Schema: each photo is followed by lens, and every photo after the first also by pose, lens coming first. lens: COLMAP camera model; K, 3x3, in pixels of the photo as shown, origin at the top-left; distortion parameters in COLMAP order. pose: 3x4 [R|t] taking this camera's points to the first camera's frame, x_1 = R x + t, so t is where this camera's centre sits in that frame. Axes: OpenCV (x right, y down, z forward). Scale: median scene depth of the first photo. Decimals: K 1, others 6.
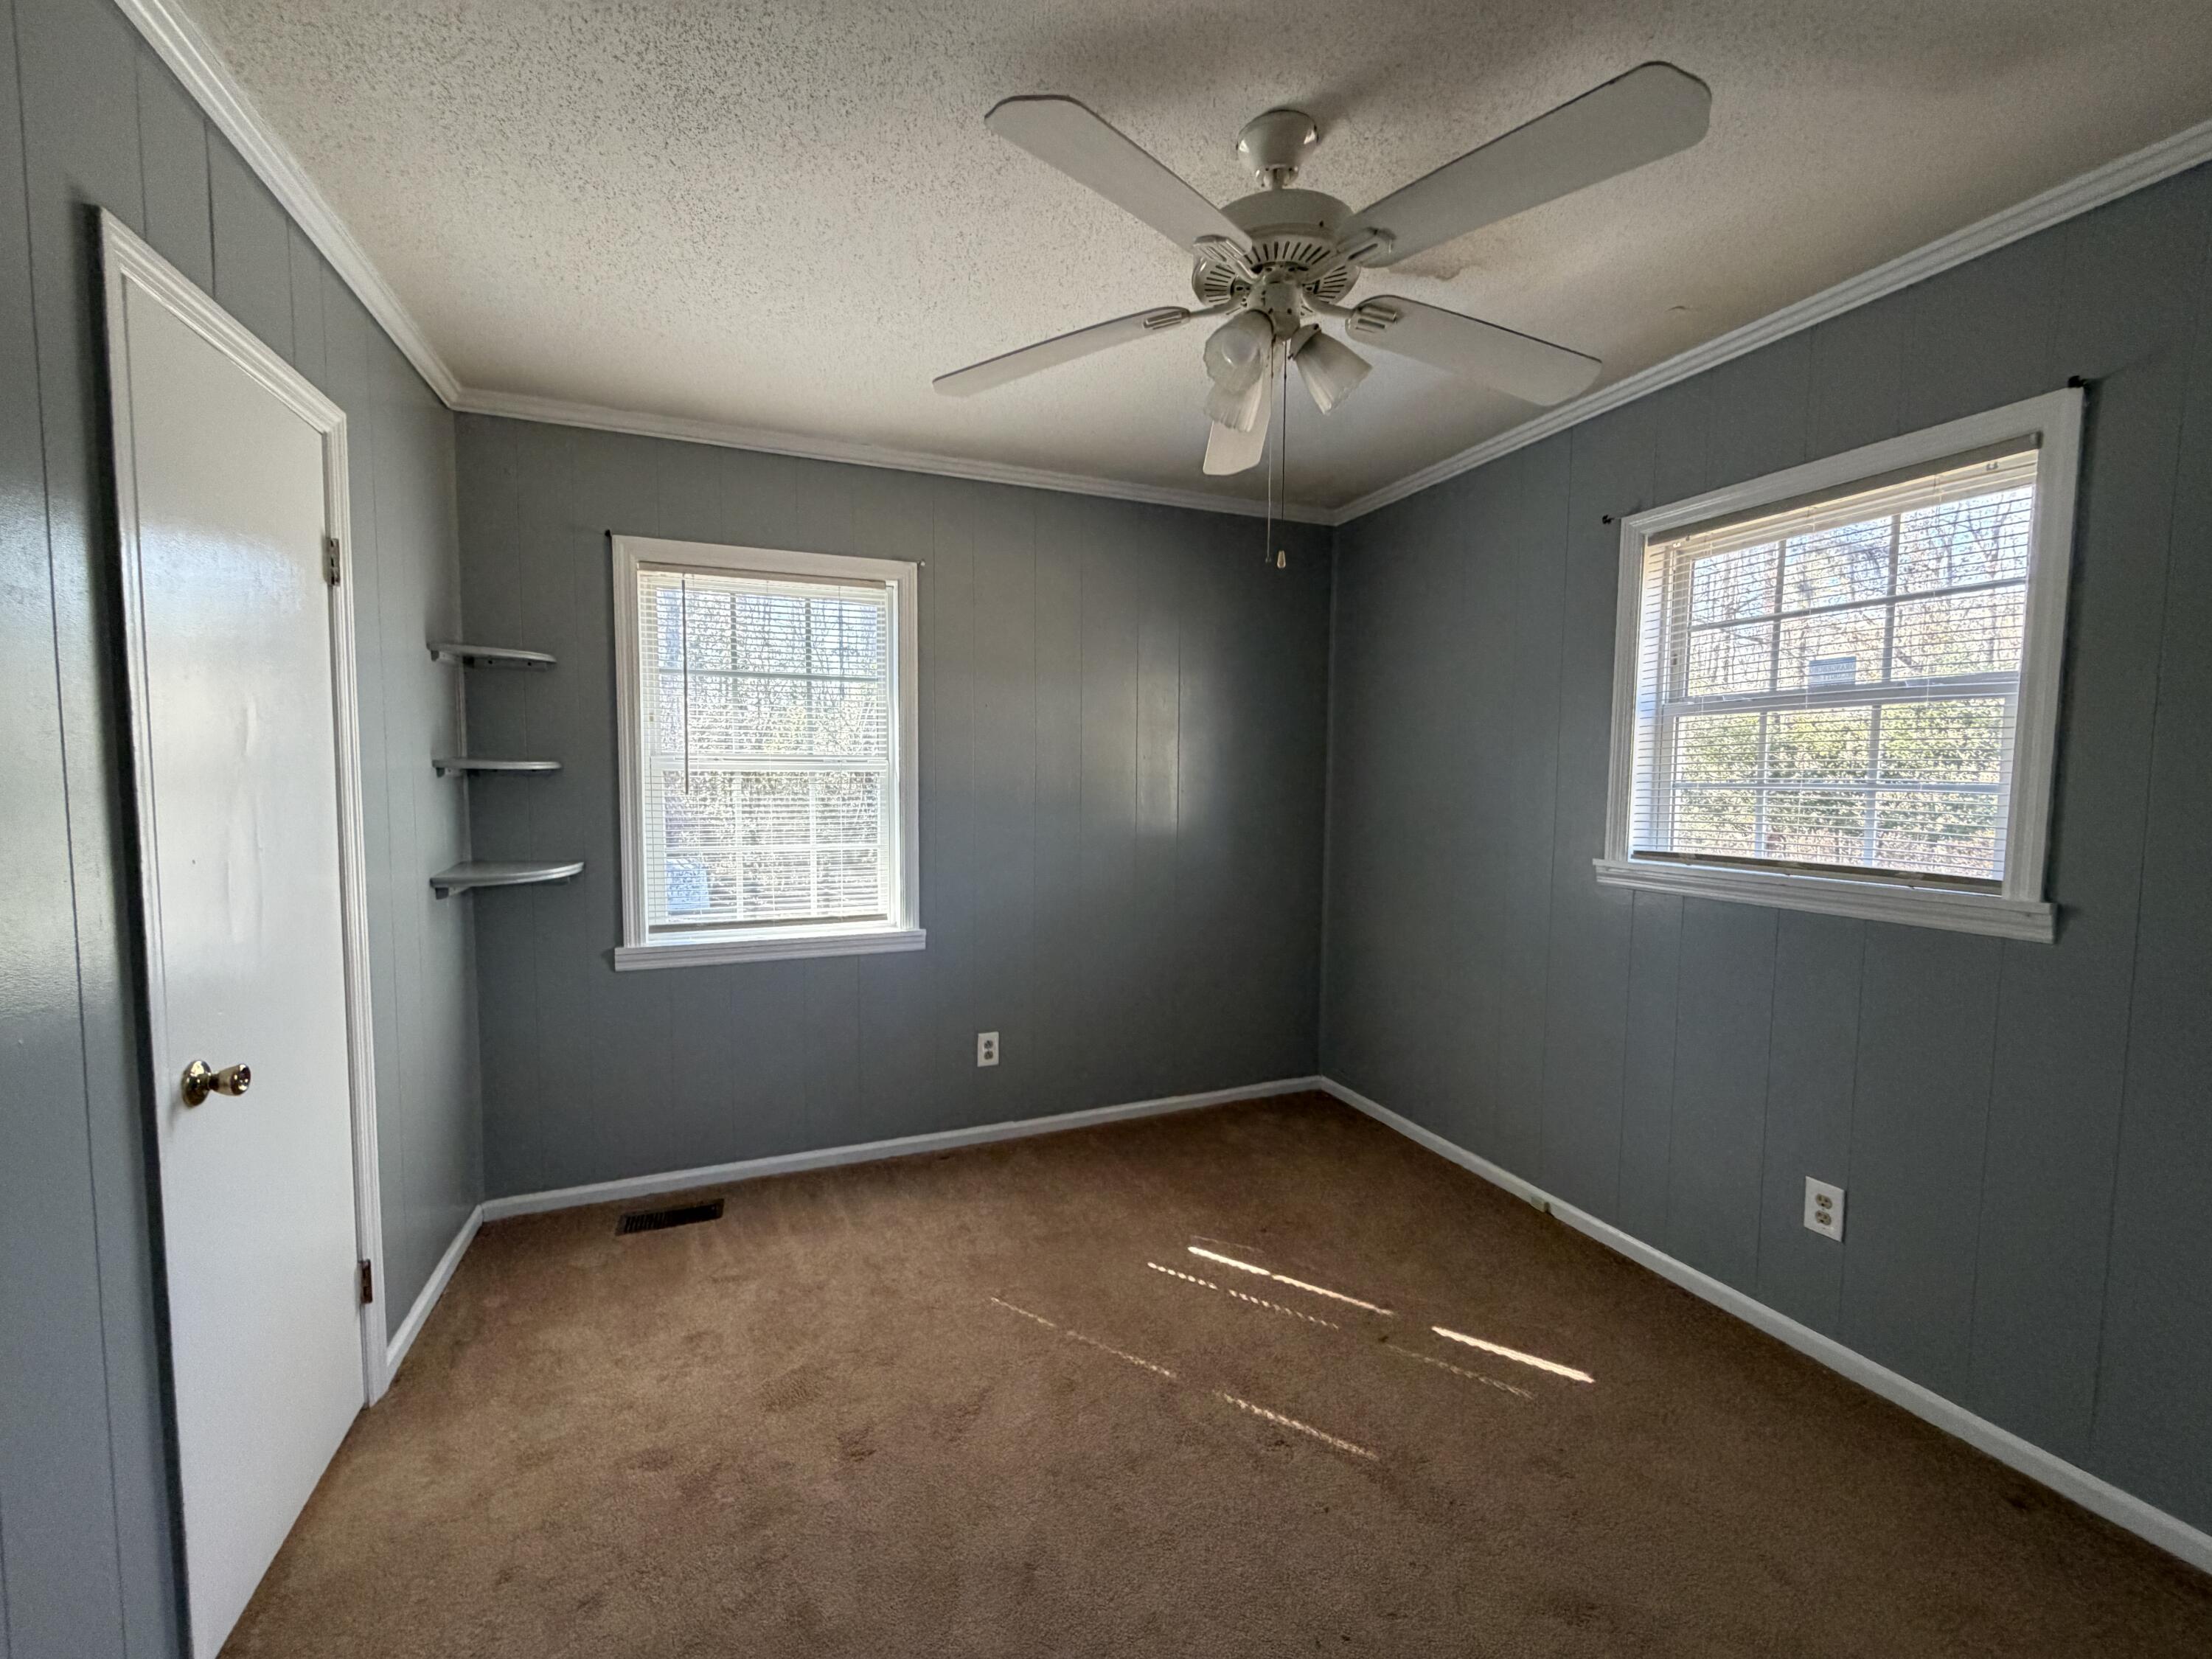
lens RADIAL K [[884.4, 0, 1102.3], [0, 884.4, 834.1], [0, 0, 1]] dist [-0.000001, -0.000056]
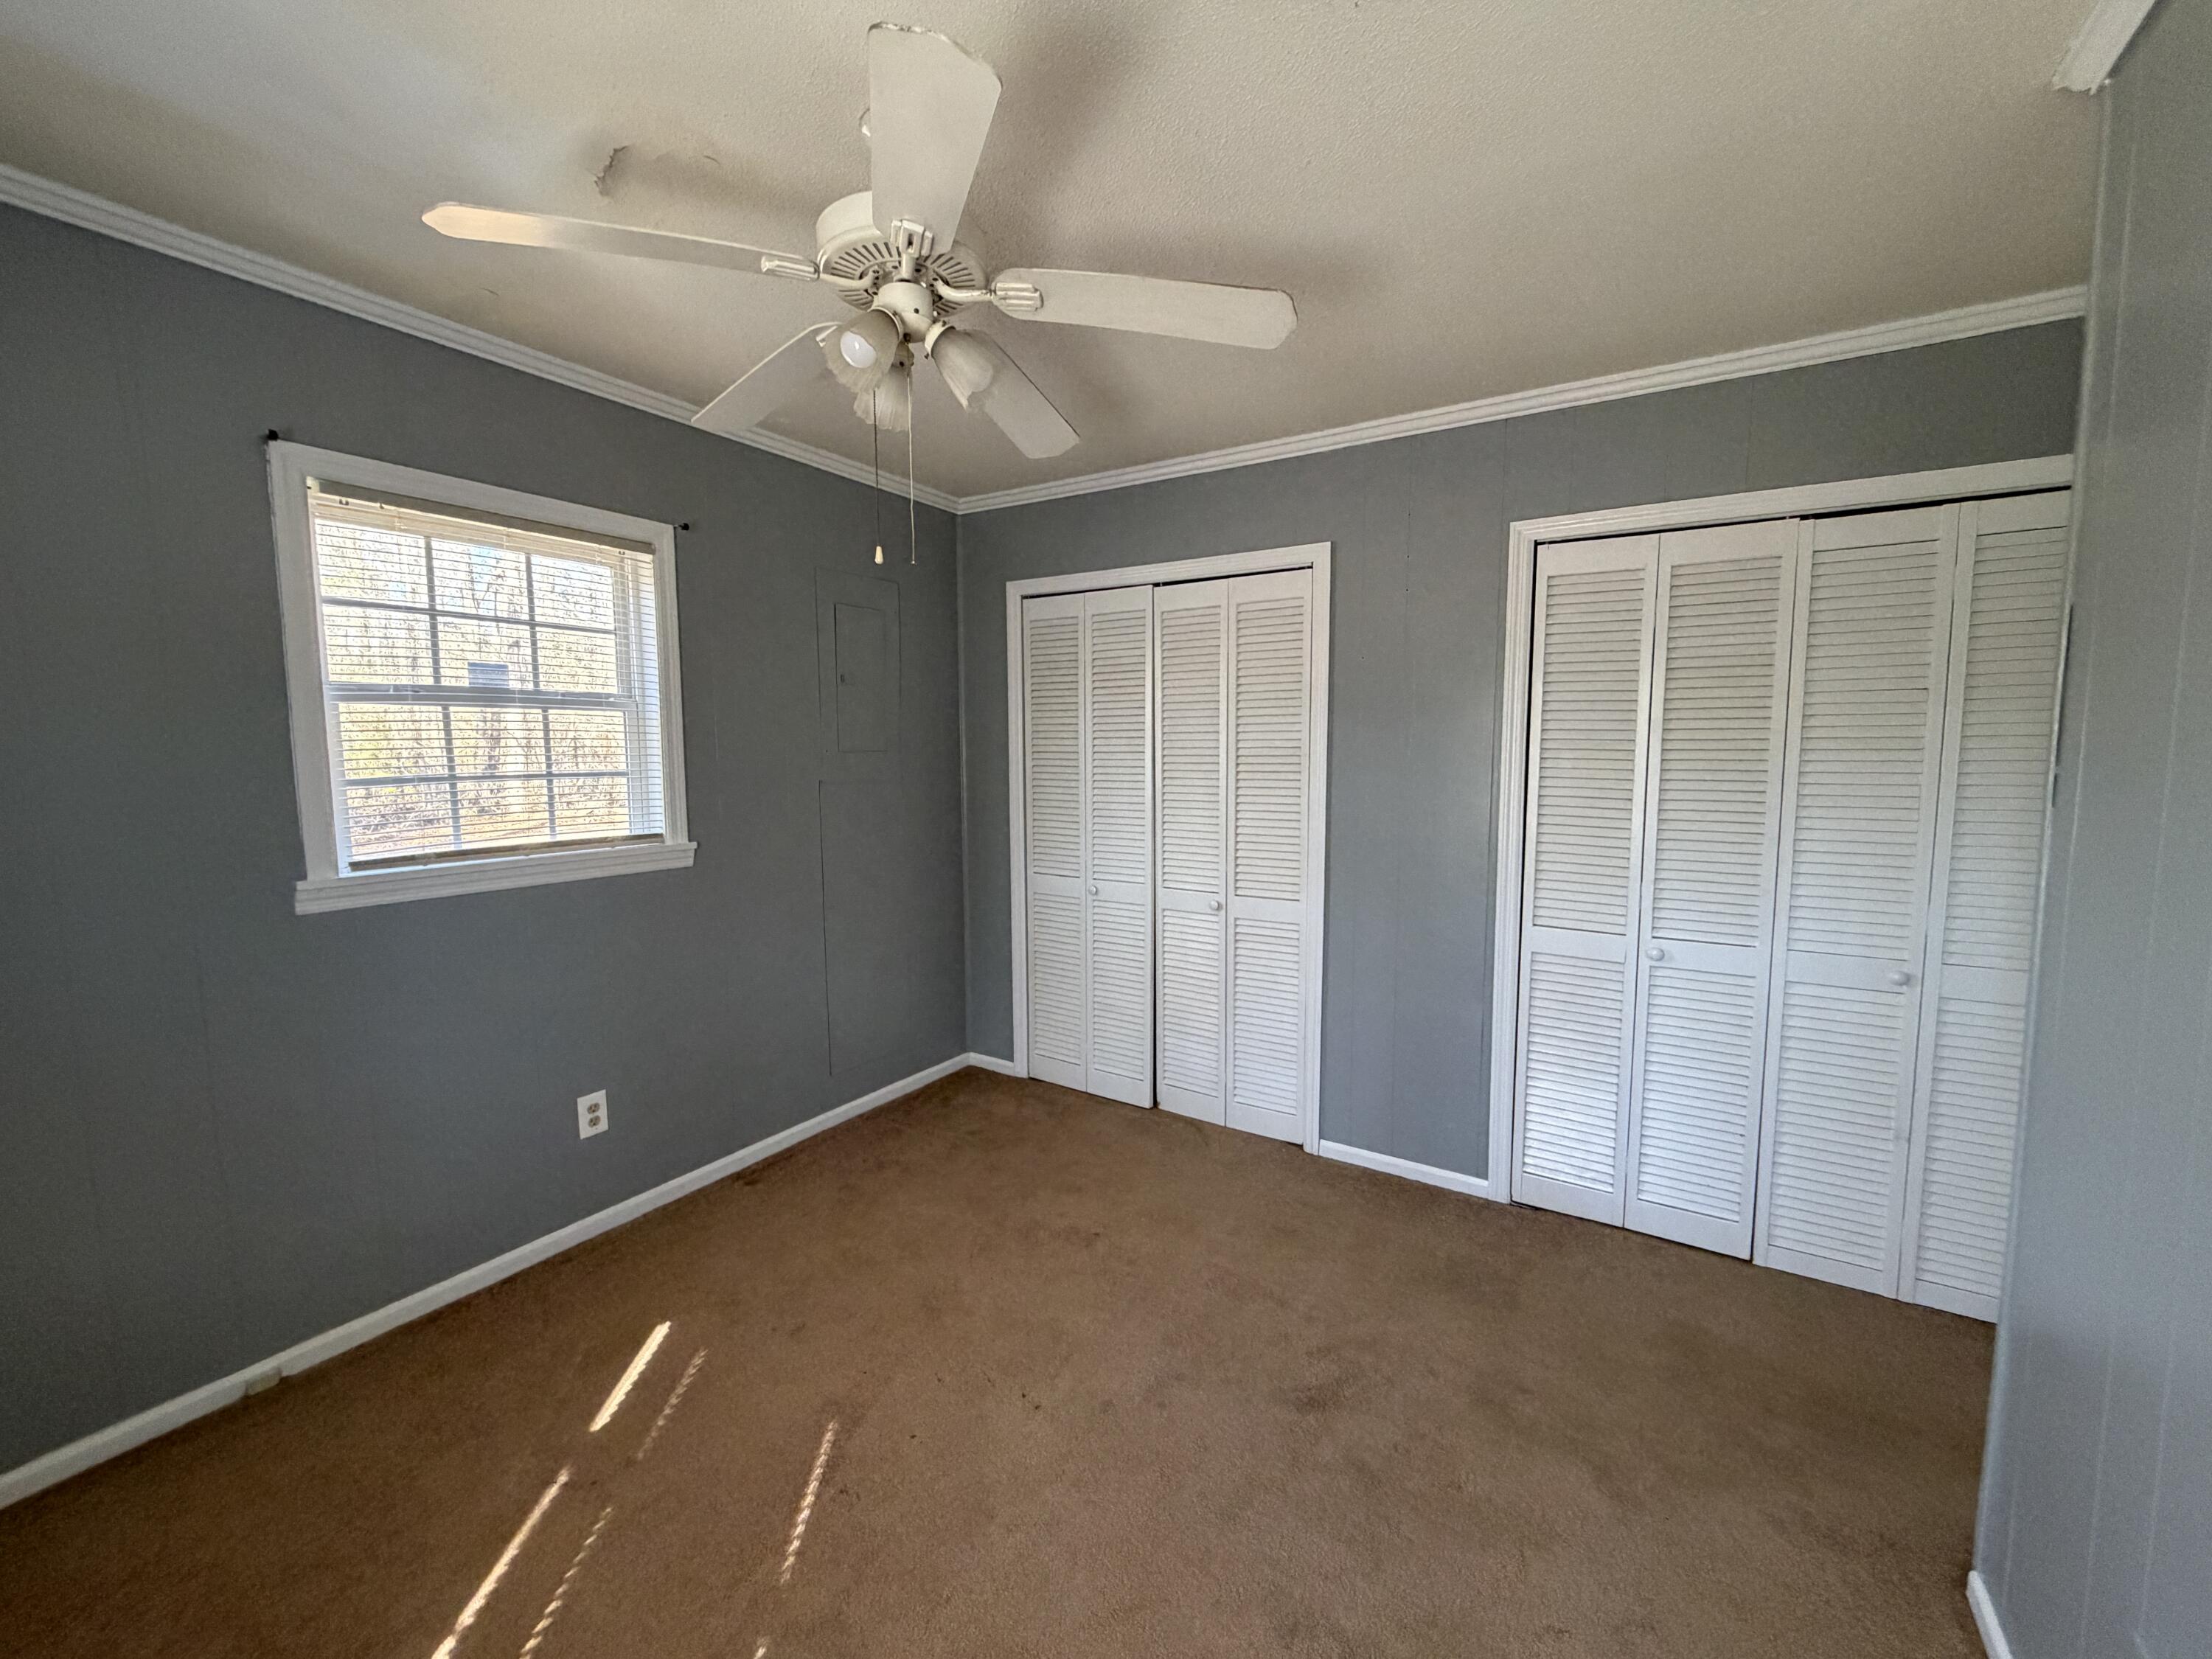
lens RADIAL K [[884.4, 0, 1102.3], [0, 884.4, 834.1], [0, 0, 1]] dist [-0.000001, -0.000056]
pose [[-0.588660, -0.077225, 0.804683, -0.581211], [0.054334, 0.989396, 0.134700, -0.097051], [-0.806552, 0.123014, -0.578222, 1.092450]]
